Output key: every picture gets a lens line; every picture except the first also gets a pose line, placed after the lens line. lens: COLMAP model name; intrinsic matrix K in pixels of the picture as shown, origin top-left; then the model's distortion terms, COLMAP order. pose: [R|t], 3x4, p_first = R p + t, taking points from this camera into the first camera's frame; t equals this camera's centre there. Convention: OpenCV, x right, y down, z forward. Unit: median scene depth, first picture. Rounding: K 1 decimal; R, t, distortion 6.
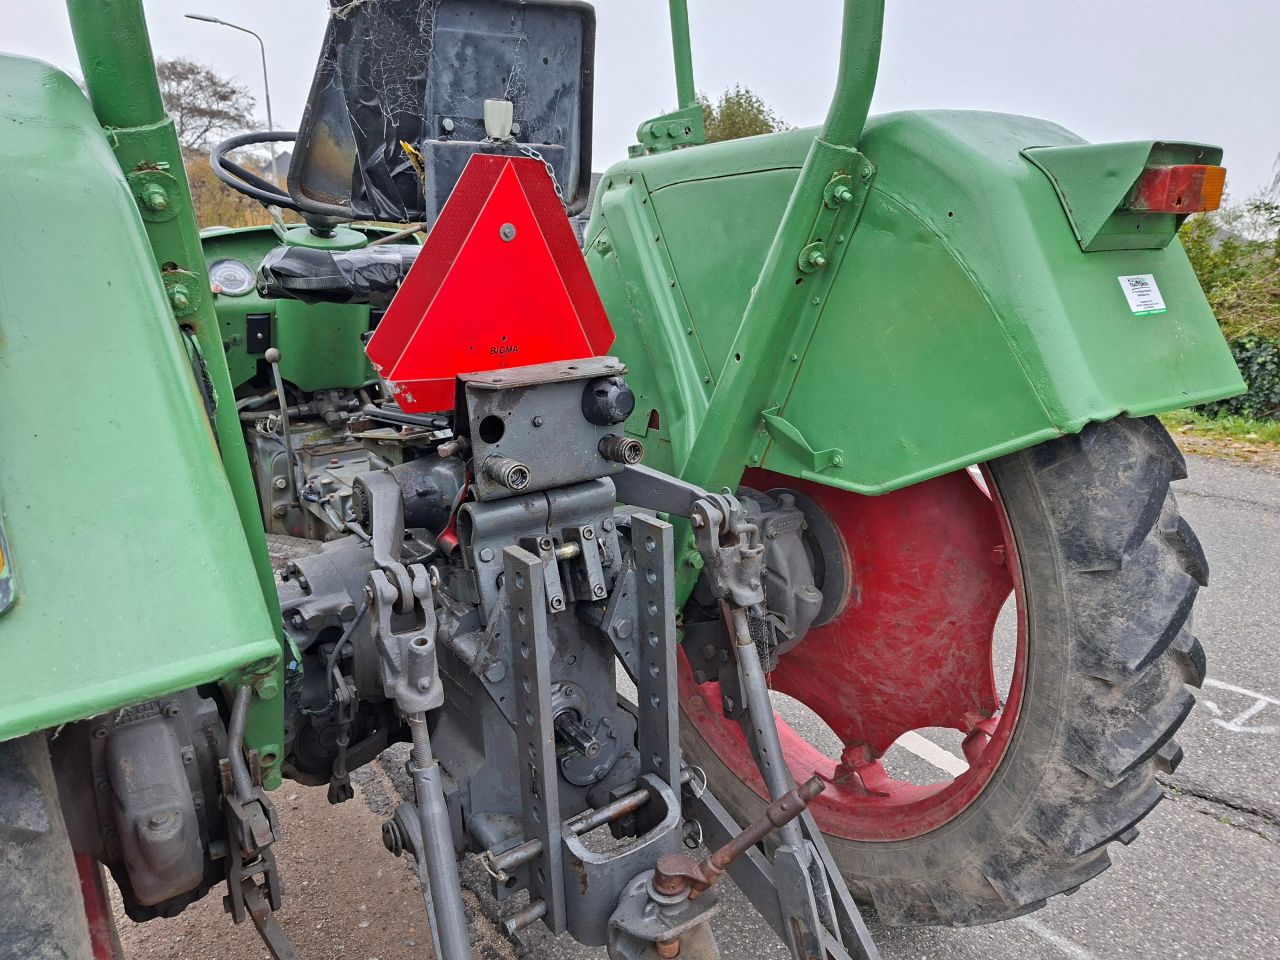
lens RADIAL K [[881.4, 0, 640.0], [0, 881.4, 480.0], [0, 0, 1]] dist [0.095911, -0.111594]
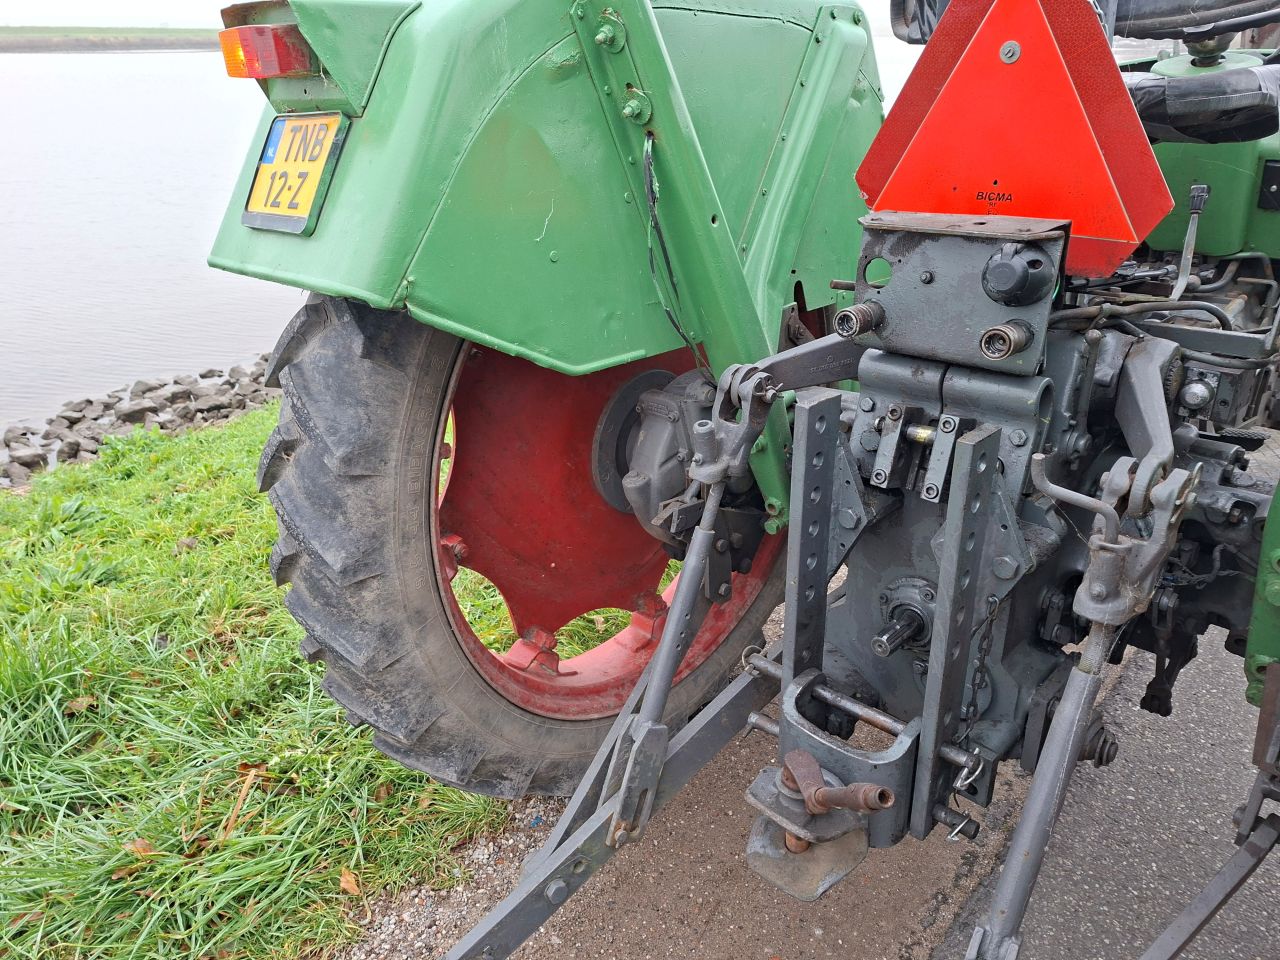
lens RADIAL K [[881.4, 0, 640.0], [0, 881.4, 480.0], [0, 0, 1]] dist [0.095911, -0.111594]
pose [[0.187844, 0.397445, -0.898194, 0.695884], [-0.260007, 0.901970, 0.344740, -0.113728], [0.947159, 0.168779, 0.272769, 0.495257]]
